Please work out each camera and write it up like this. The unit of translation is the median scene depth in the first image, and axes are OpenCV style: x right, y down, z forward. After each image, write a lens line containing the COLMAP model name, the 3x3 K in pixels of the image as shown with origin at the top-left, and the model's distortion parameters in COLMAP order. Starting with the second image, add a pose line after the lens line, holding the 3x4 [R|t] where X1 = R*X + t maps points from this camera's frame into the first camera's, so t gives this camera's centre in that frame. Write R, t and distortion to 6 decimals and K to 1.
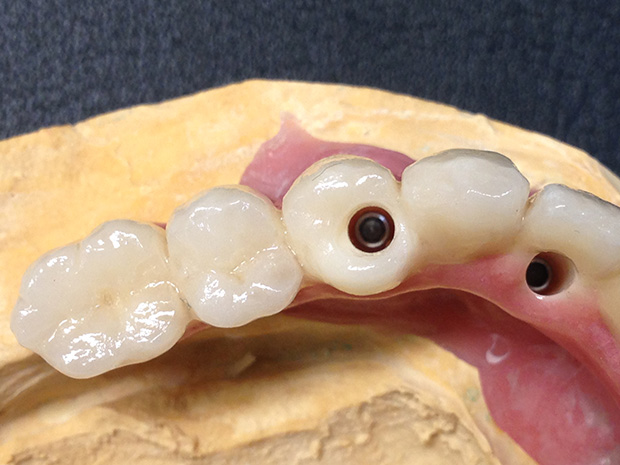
lens RADIAL K [[1479.2, 0, 315.3], [0, 1479.2, 233.1], [0, 0, 1]] dist [-0.029996, 0.000000]
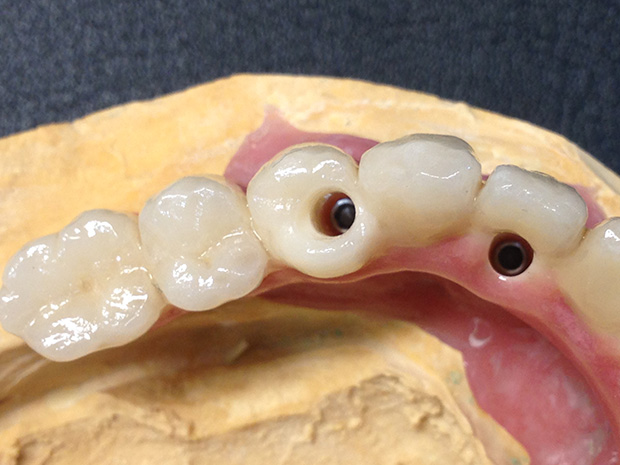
lens RADIAL K [[1479.2, 0, 310.3], [0, 1479.2, 232.4], [0, 0, 1]] dist [-0.029996, 0.000000]
pose [[0.995096, -0.016687, -0.097496, 0.106549], [0.015704, 0.999818, -0.010844, 0.018587], [0.097660, 0.009259, 0.995177, -0.022935]]
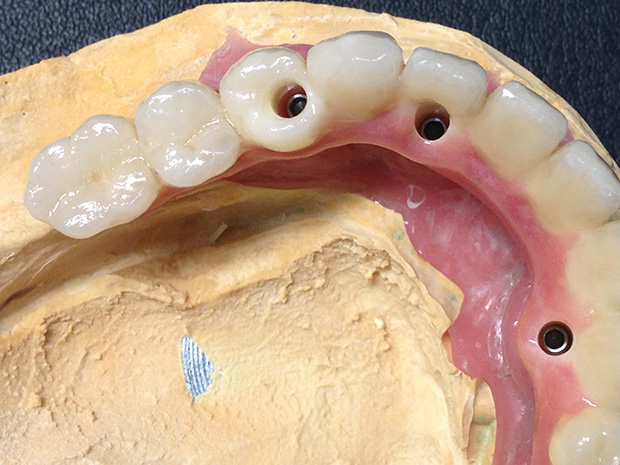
lens RADIAL K [[1479.2, 0, 314.5], [0, 1479.2, 232.6], [0, 0, 1]] dist [-0.029996, 0.000000]
pose [[0.993313, -0.097448, -0.061905, 0.112283], [0.097468, 0.995235, -0.002714, 0.103238], [0.061875, -0.003338, 0.998078, -0.255577]]
